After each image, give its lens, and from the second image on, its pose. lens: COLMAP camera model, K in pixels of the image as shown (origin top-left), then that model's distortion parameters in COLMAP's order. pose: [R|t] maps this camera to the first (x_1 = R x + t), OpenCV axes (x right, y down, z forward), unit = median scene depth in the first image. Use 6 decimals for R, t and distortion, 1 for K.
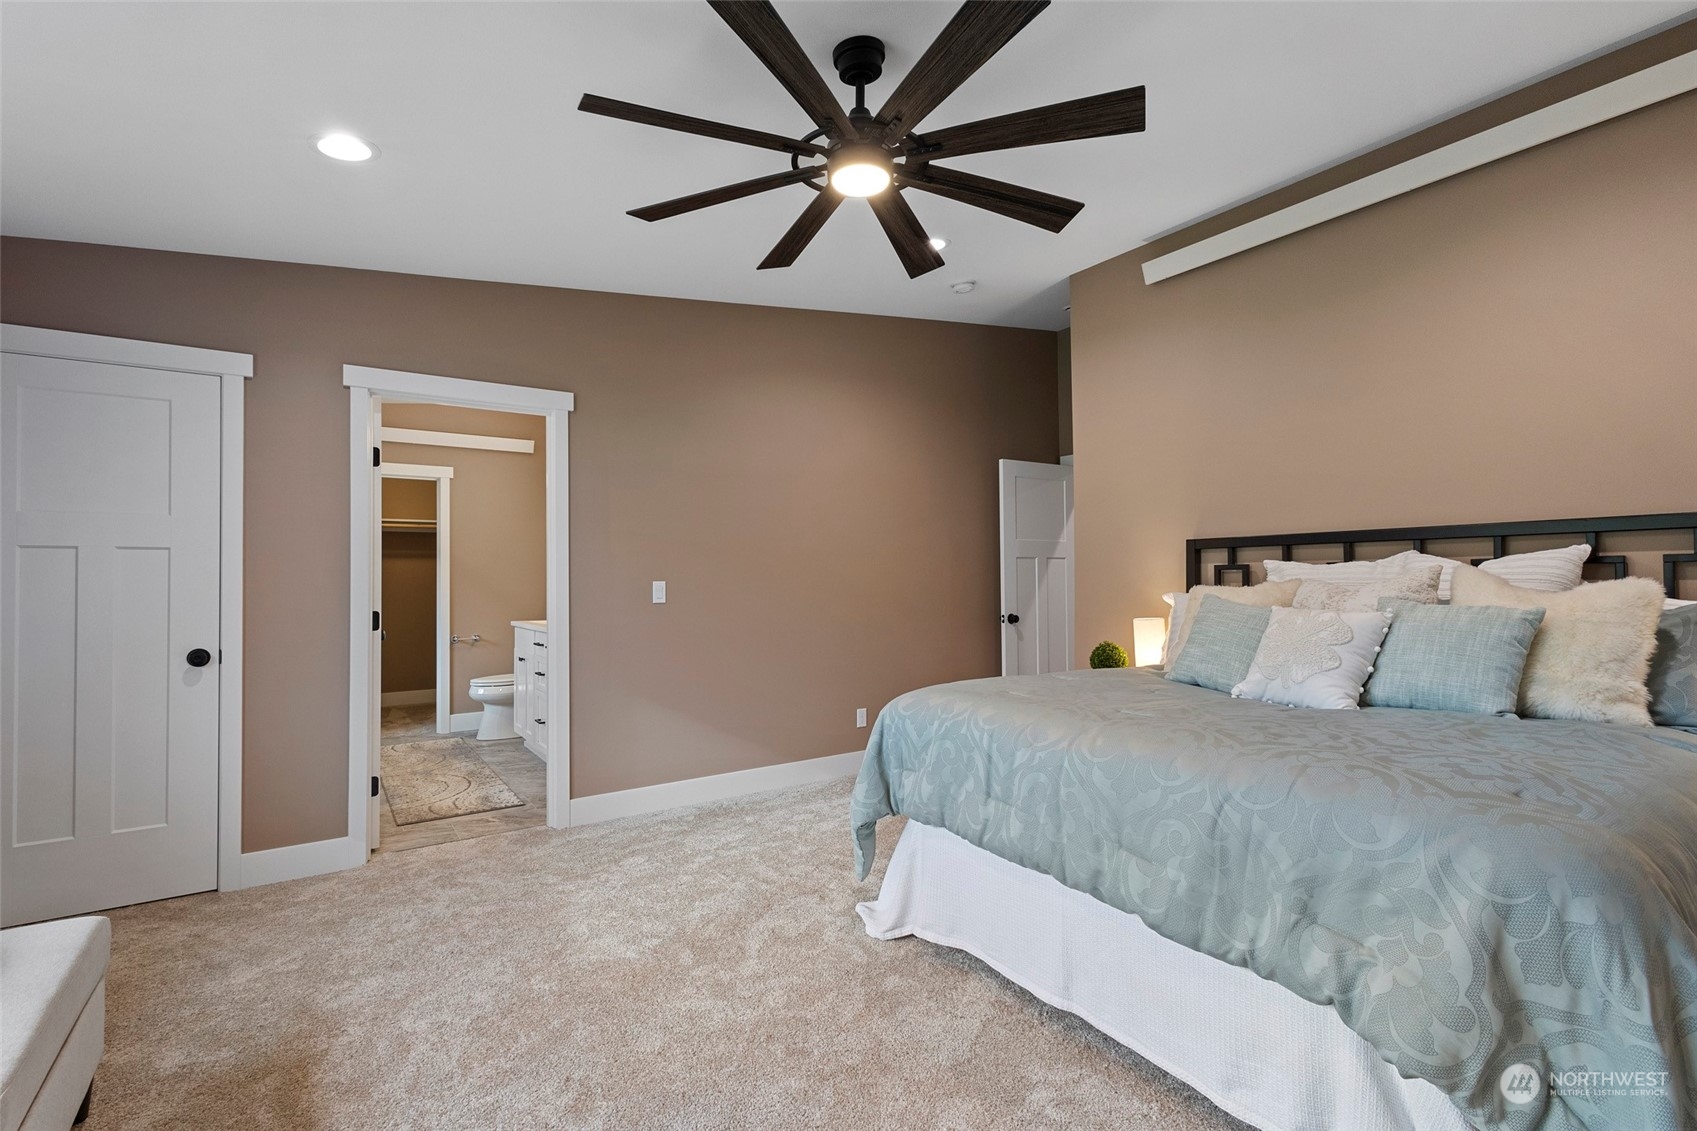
lens RADIAL K [[784.7, 0, 850.1], [0, 784.7, 571.8], [0, 0, 1]] dist [0.013879, -0.000079]
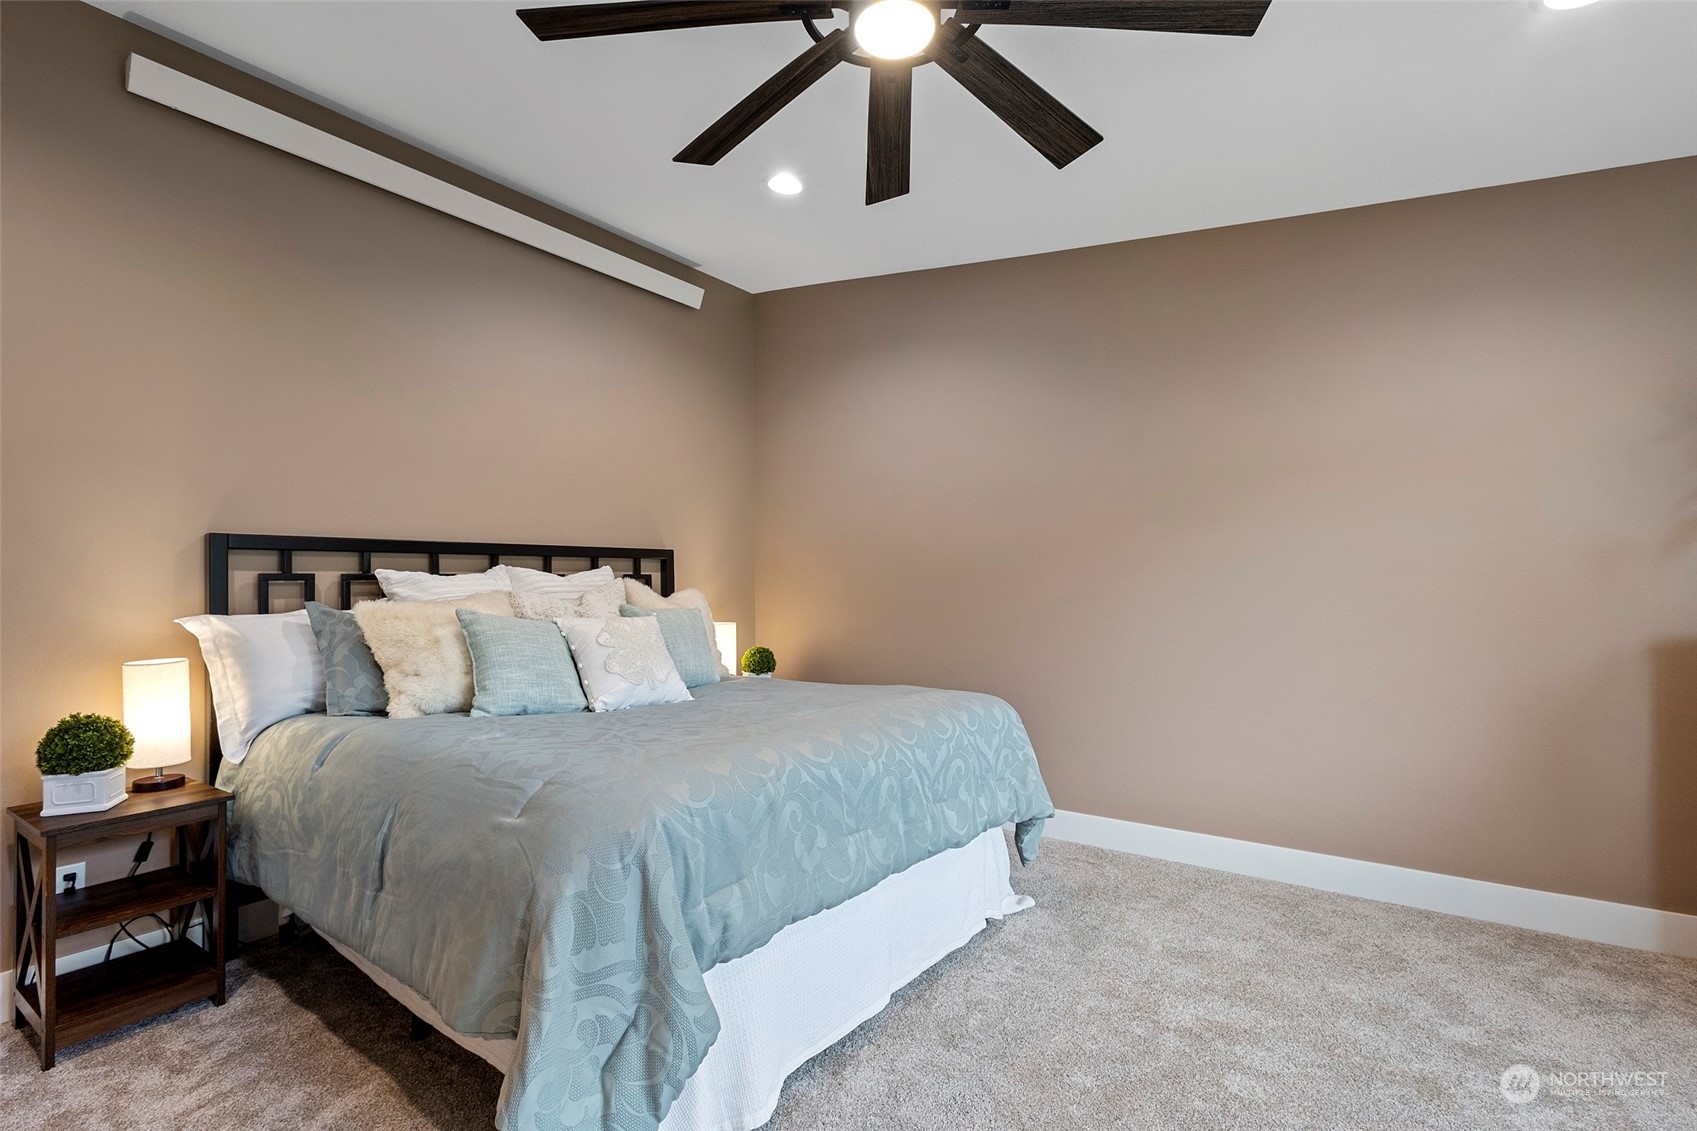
lens RADIAL K [[801.8, 0, 843.1], [0, 801.8, 579.8], [0, 0, 1]] dist [0.010865, 0.000216]
pose [[-0.352659, 0.006800, 0.935727, -0.401504], [-0.000206, 0.999973, -0.007344, 0.002182], [-0.935752, -0.002783, -0.352648, 0.781060]]
